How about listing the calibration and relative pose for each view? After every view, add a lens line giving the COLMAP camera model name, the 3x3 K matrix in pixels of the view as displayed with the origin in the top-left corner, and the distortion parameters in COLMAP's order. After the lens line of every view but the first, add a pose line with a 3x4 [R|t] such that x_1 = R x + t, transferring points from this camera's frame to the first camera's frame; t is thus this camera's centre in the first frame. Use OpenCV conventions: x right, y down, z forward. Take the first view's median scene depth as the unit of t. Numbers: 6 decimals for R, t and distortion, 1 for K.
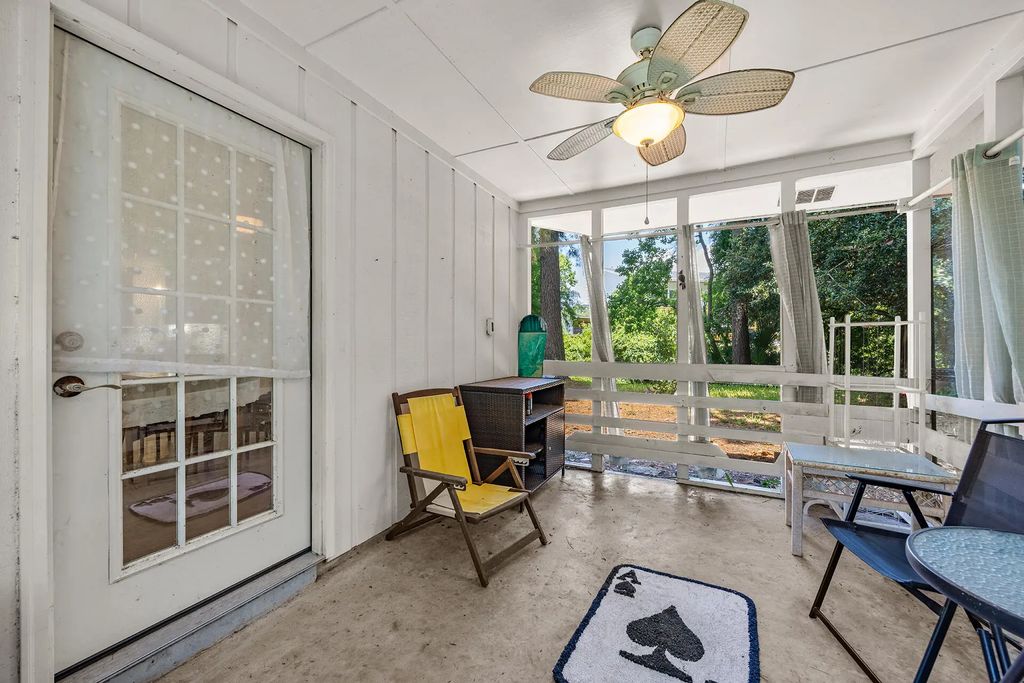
lens RADIAL K [[400.5, 0, 516.6], [0, 400.5, 342.7], [0, 0, 1]] dist [-0.000526, -0.000016]
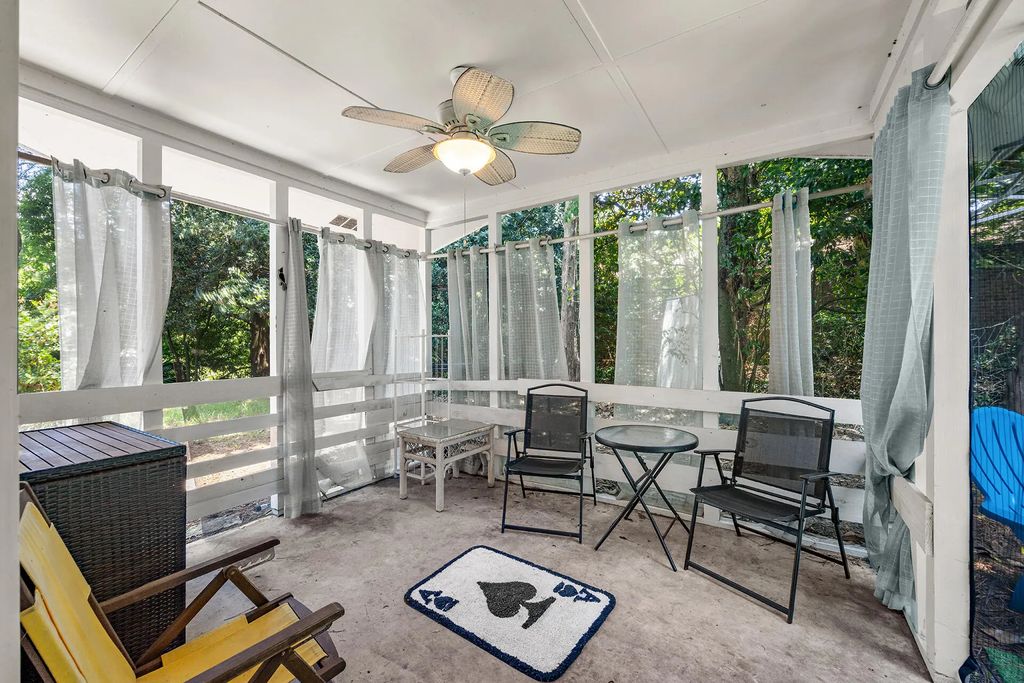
lens RADIAL K [[400.5, 0, 518.2], [0, 400.5, 340.1], [0, 0, 1]] dist [-0.000526, -0.000016]
pose [[0.094368, 0.004466, 0.995527, -0.677015], [0.000979, 0.999989, -0.004579, -0.033638], [-0.995537, 0.001406, 0.094363, 0.693022]]
